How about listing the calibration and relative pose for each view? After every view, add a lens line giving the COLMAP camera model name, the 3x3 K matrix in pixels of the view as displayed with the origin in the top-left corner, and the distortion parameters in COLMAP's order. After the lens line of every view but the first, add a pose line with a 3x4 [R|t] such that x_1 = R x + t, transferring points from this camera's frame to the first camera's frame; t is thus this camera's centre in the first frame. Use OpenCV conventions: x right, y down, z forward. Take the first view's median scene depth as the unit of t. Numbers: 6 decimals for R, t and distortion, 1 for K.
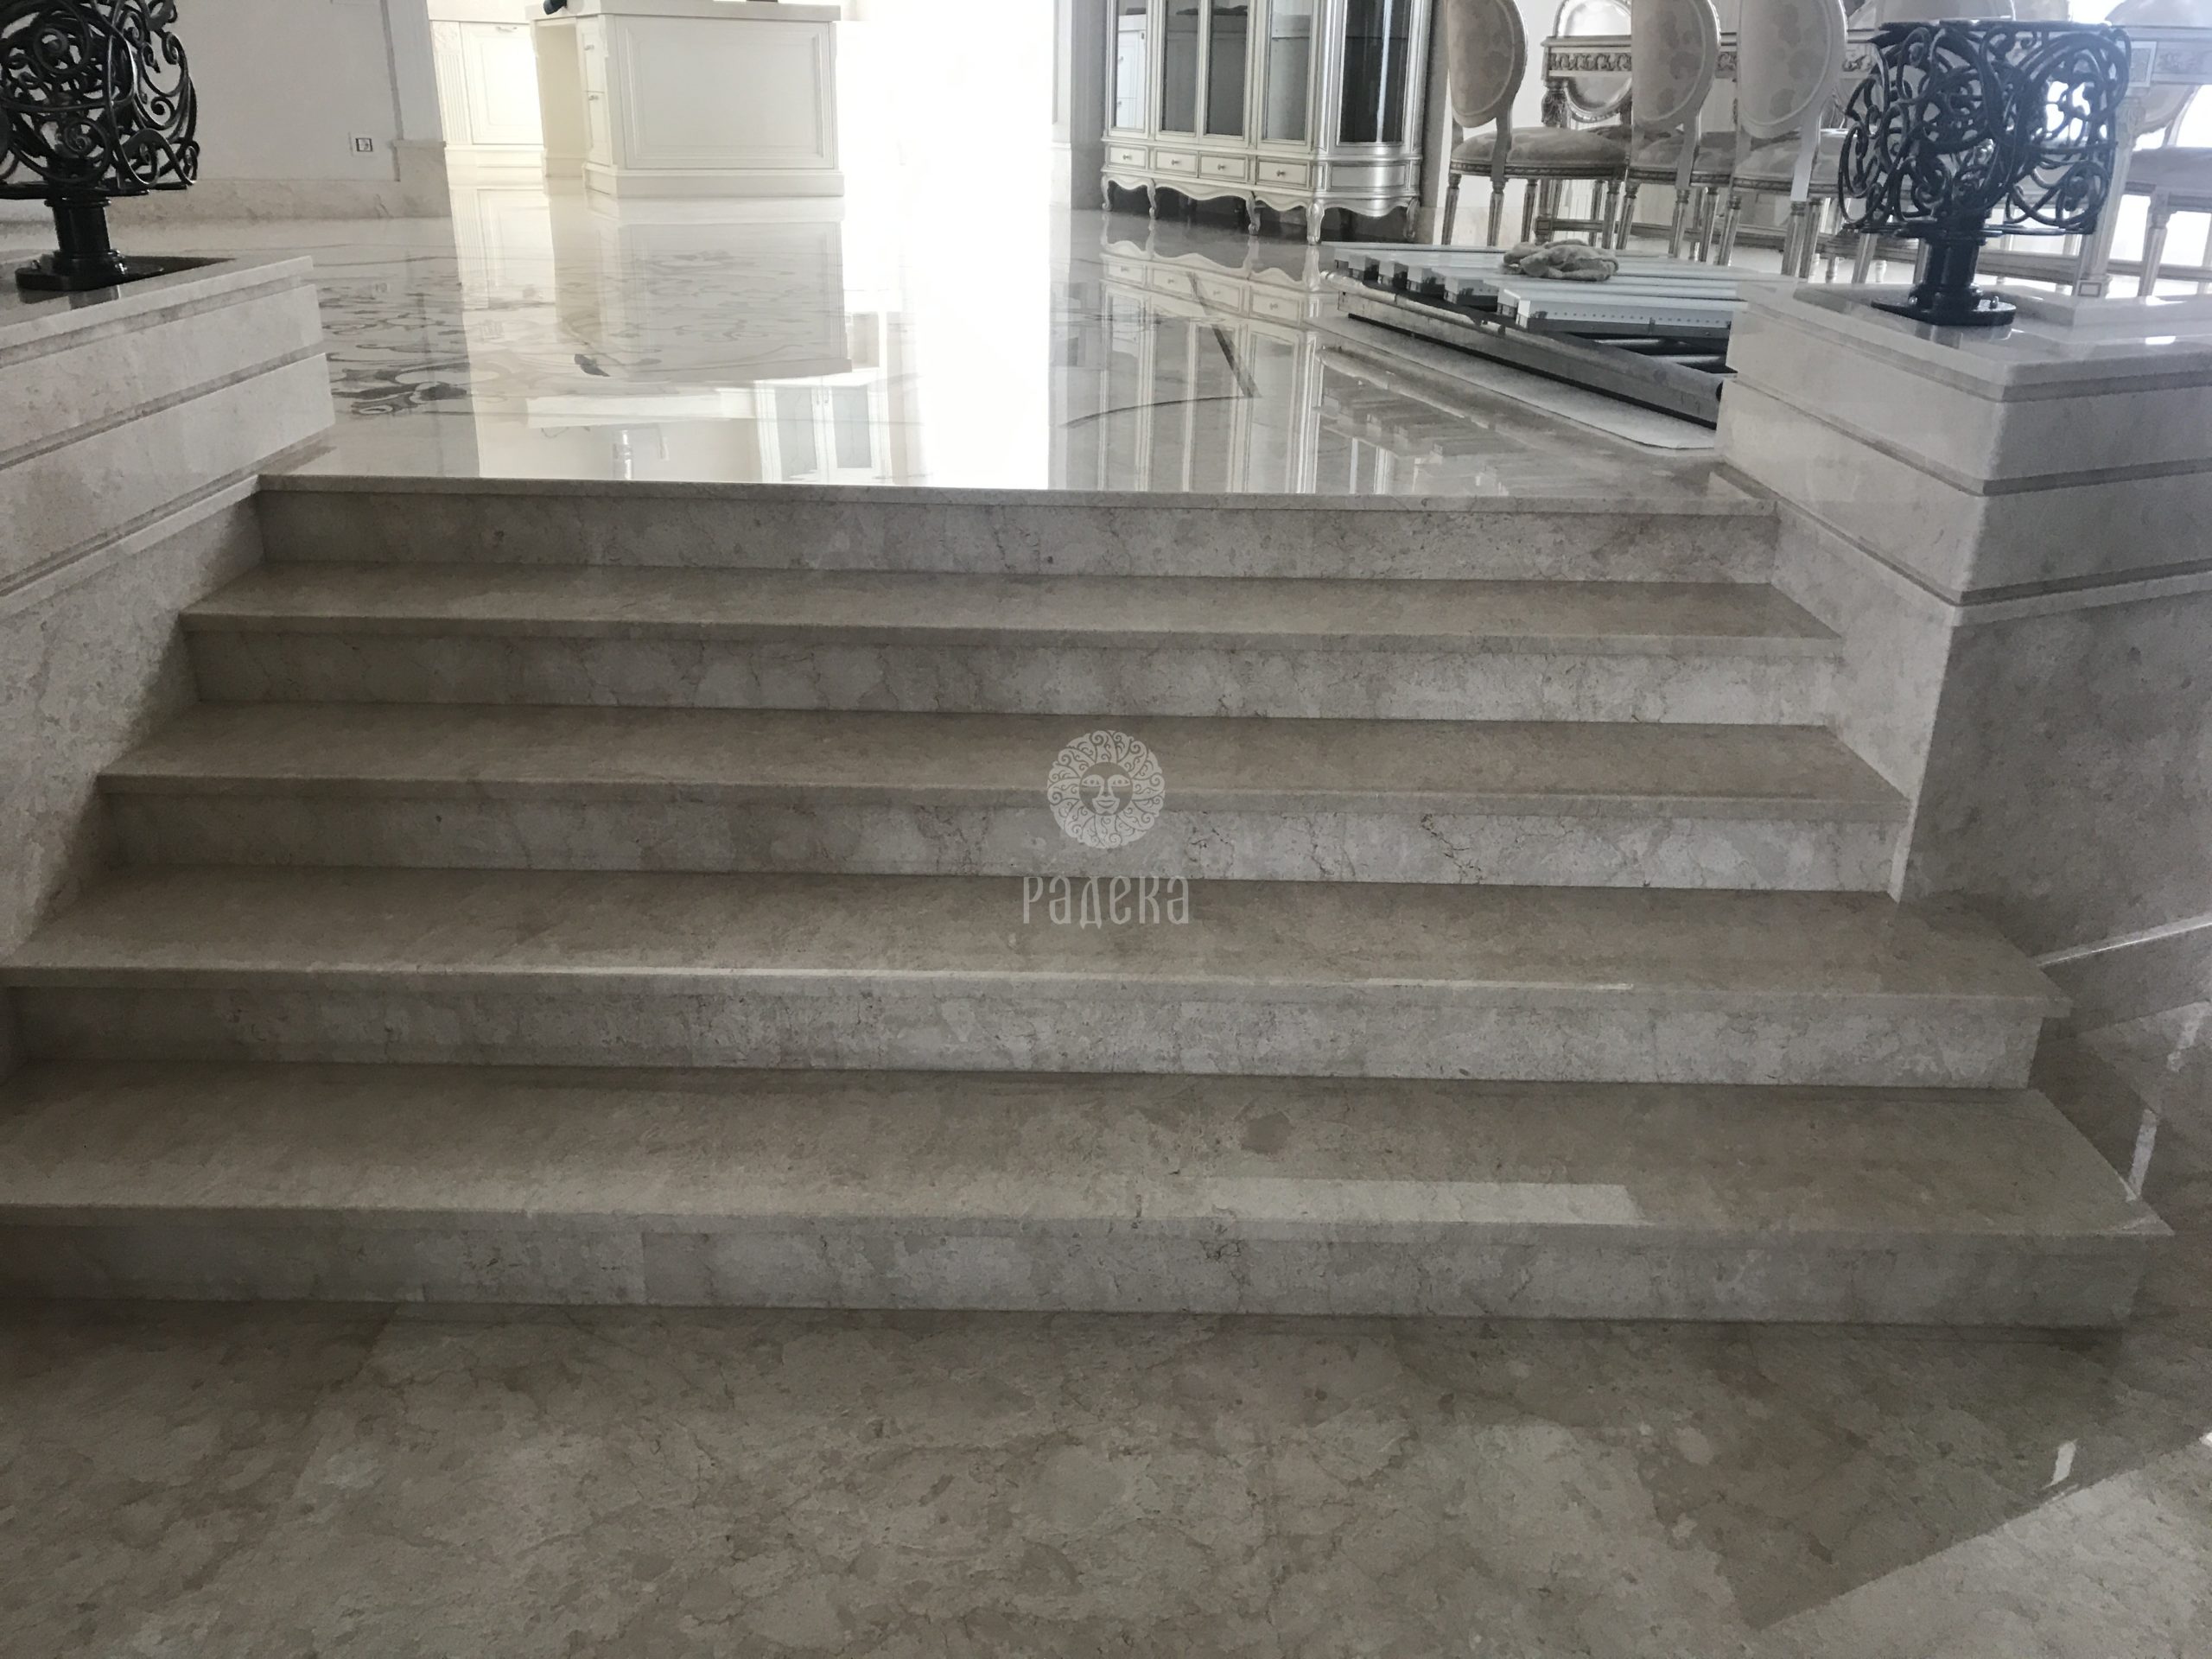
lens RADIAL K [[1805.4, 0, 1093.4], [0, 1805.4, 806.9], [0, 0, 1]] dist [0.017313, -0.004056]
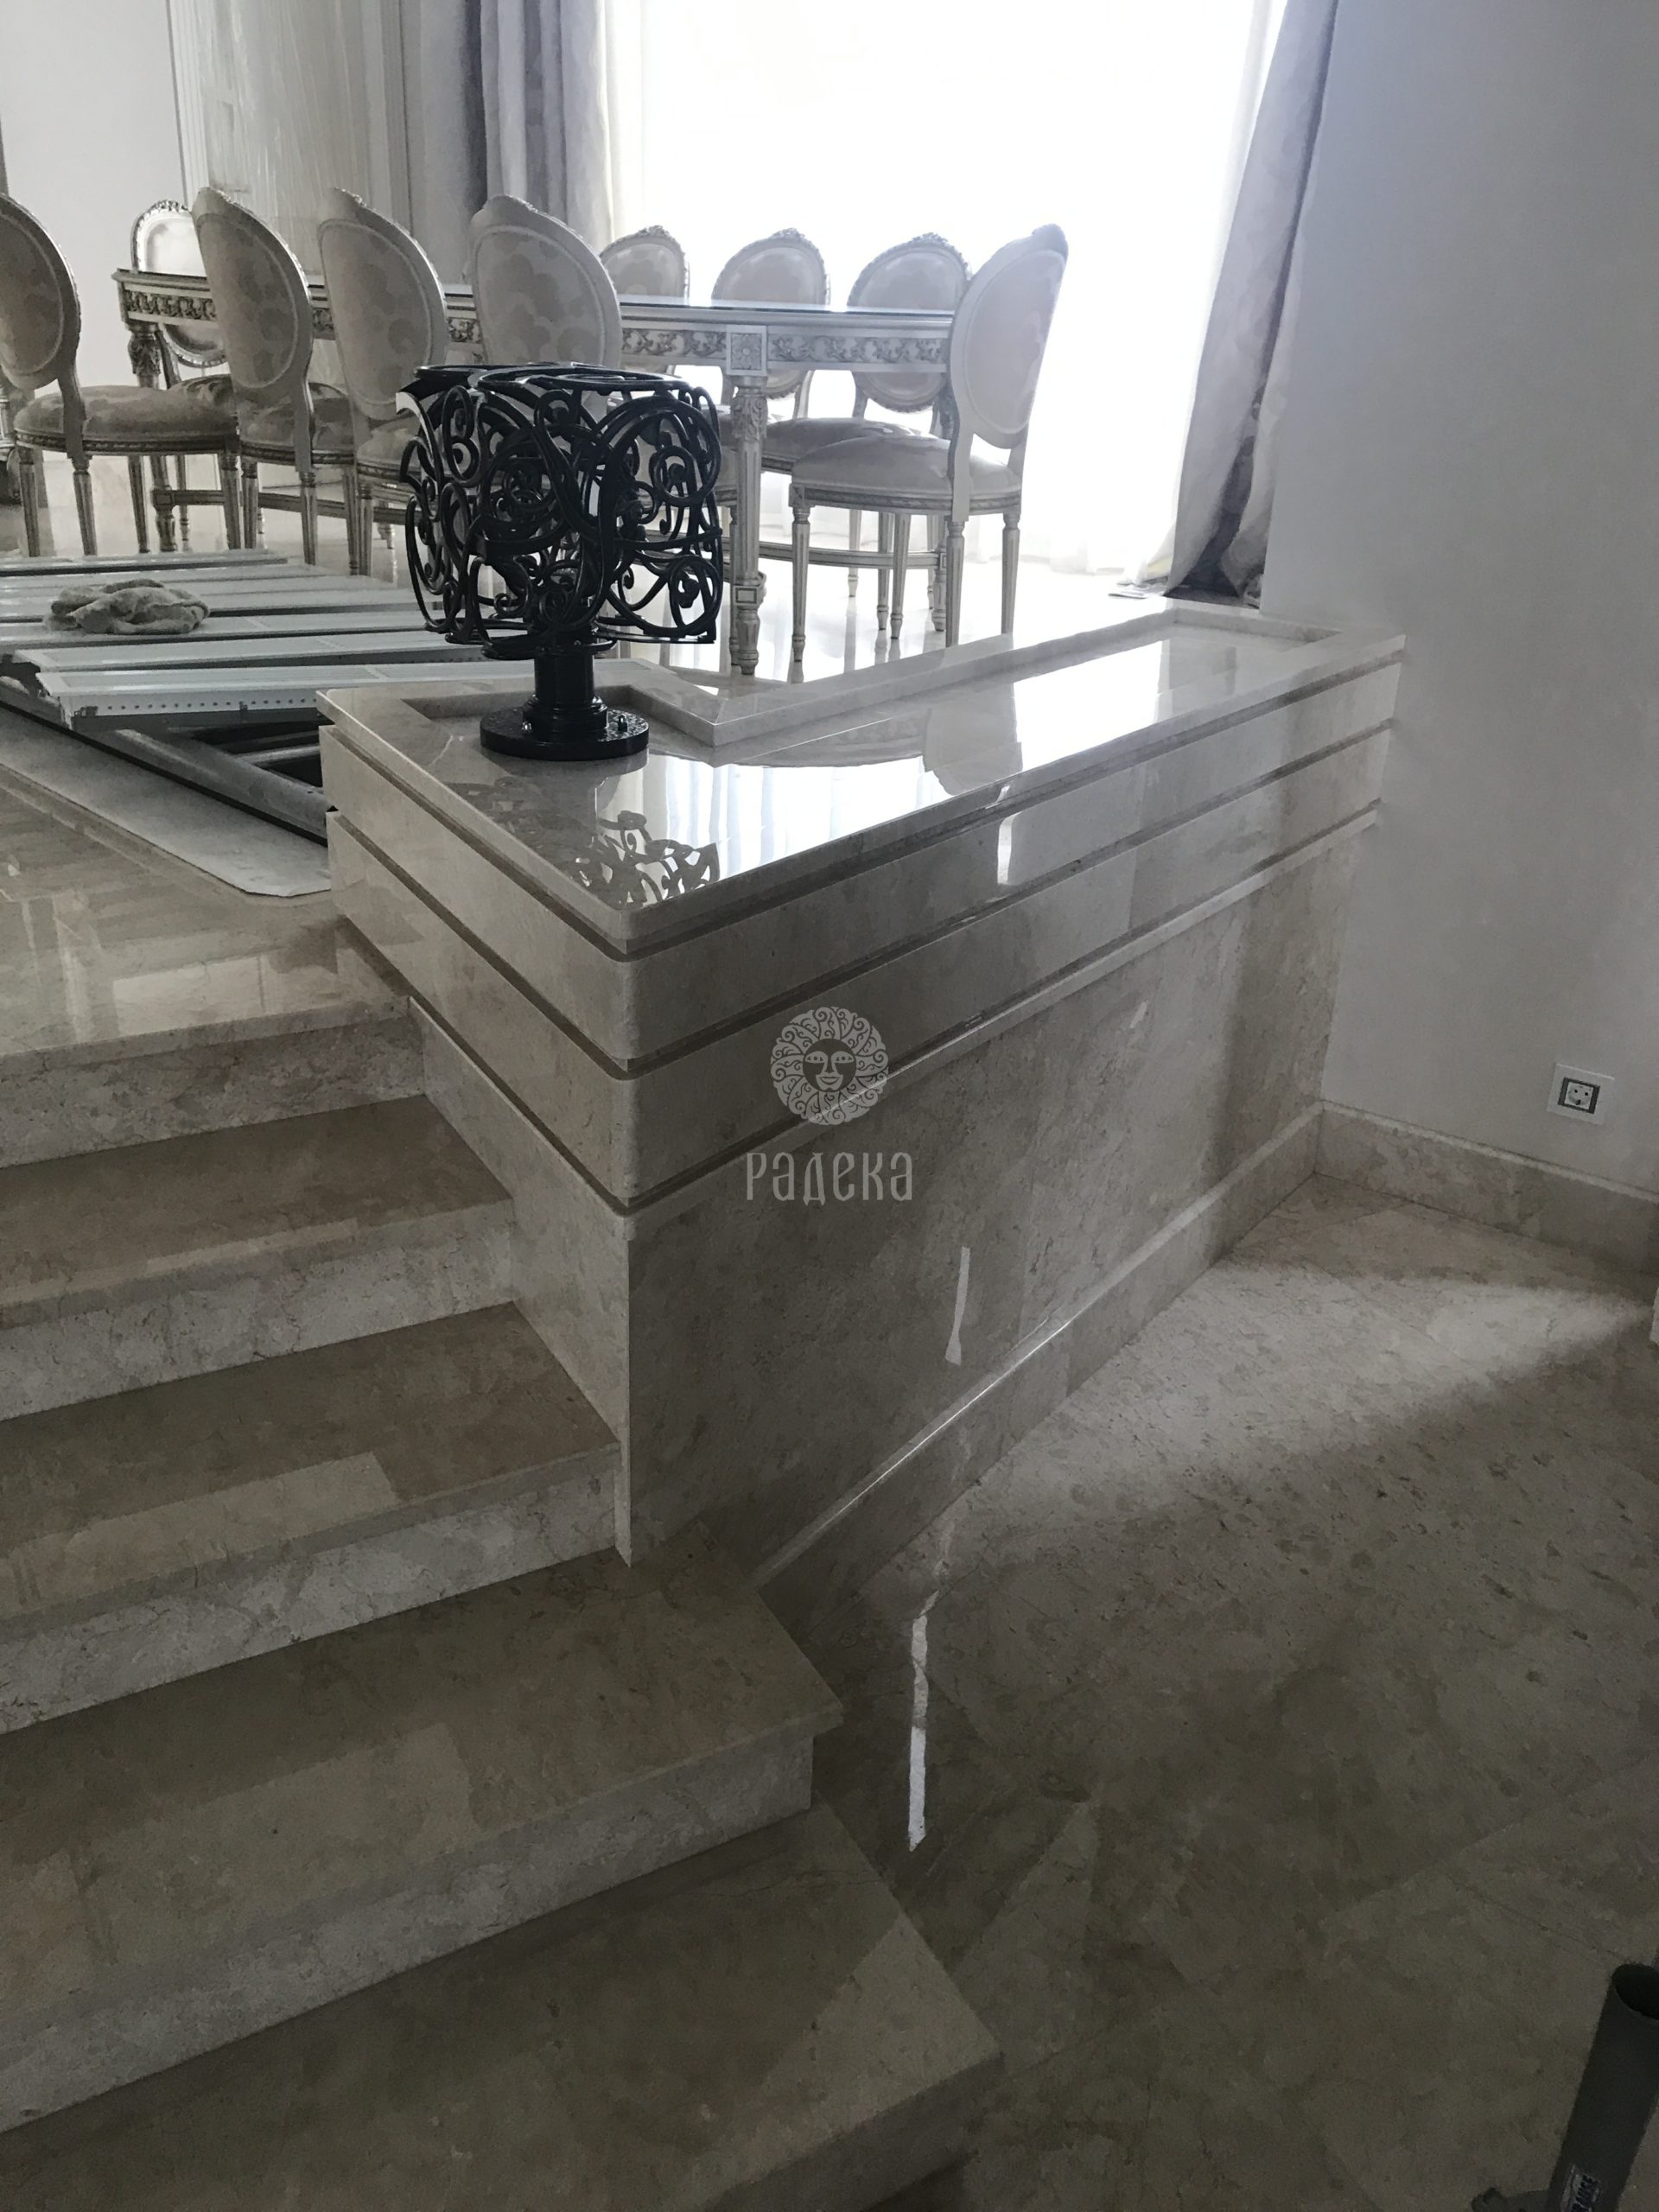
lens RADIAL K [[1819.1, 0, 849.3], [0, 1819.1, 1079.8], [0, 0, 1]] dist [0.020568, -0.016311]
pose [[0.865678, -0.182612, 0.466105, 0.188249], [0.161273, 0.983184, 0.085670, -0.182731], [-0.473912, 0.001007, 0.880572, 0.258592]]
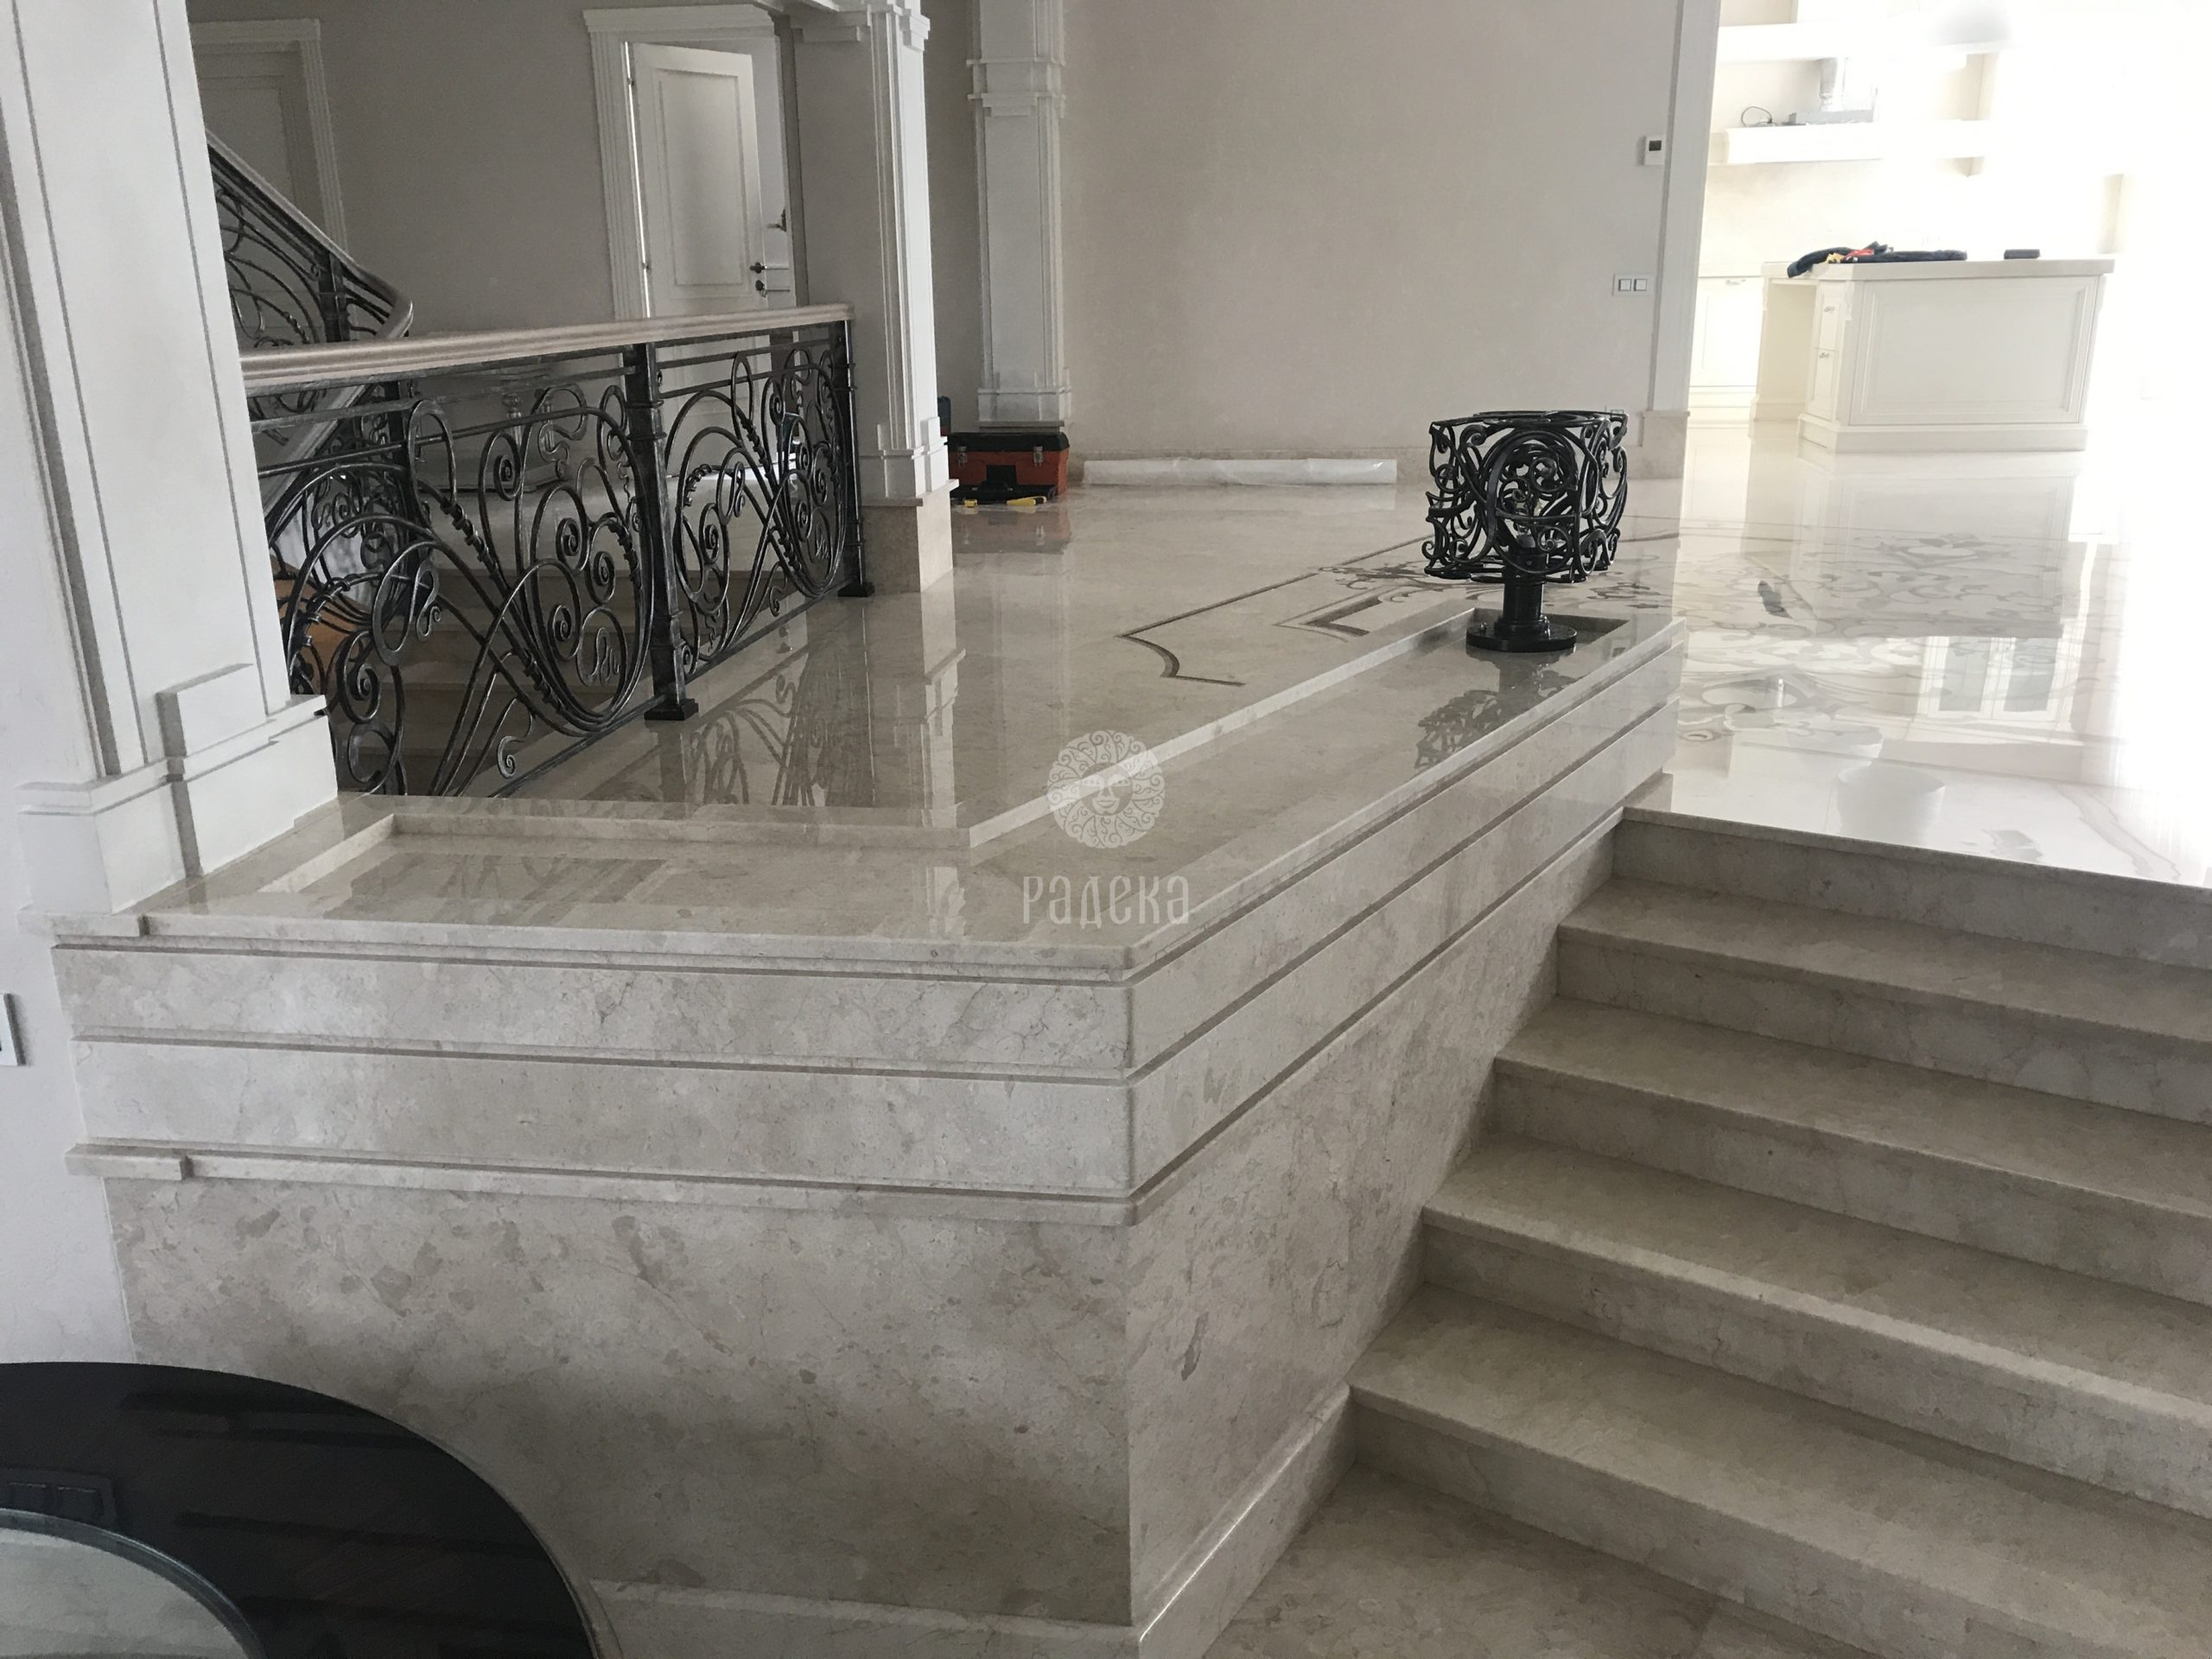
lens RADIAL K [[1805.4, 0, 1093.4], [0, 1805.4, 806.9], [0, 0, 1]] dist [0.017313, -0.004056]
pose [[0.831947, 0.125133, -0.540560, -0.119258], [-0.176356, 0.983352, -0.043785, -0.075267], [0.526082, 0.131758, 0.840165, -0.183701]]
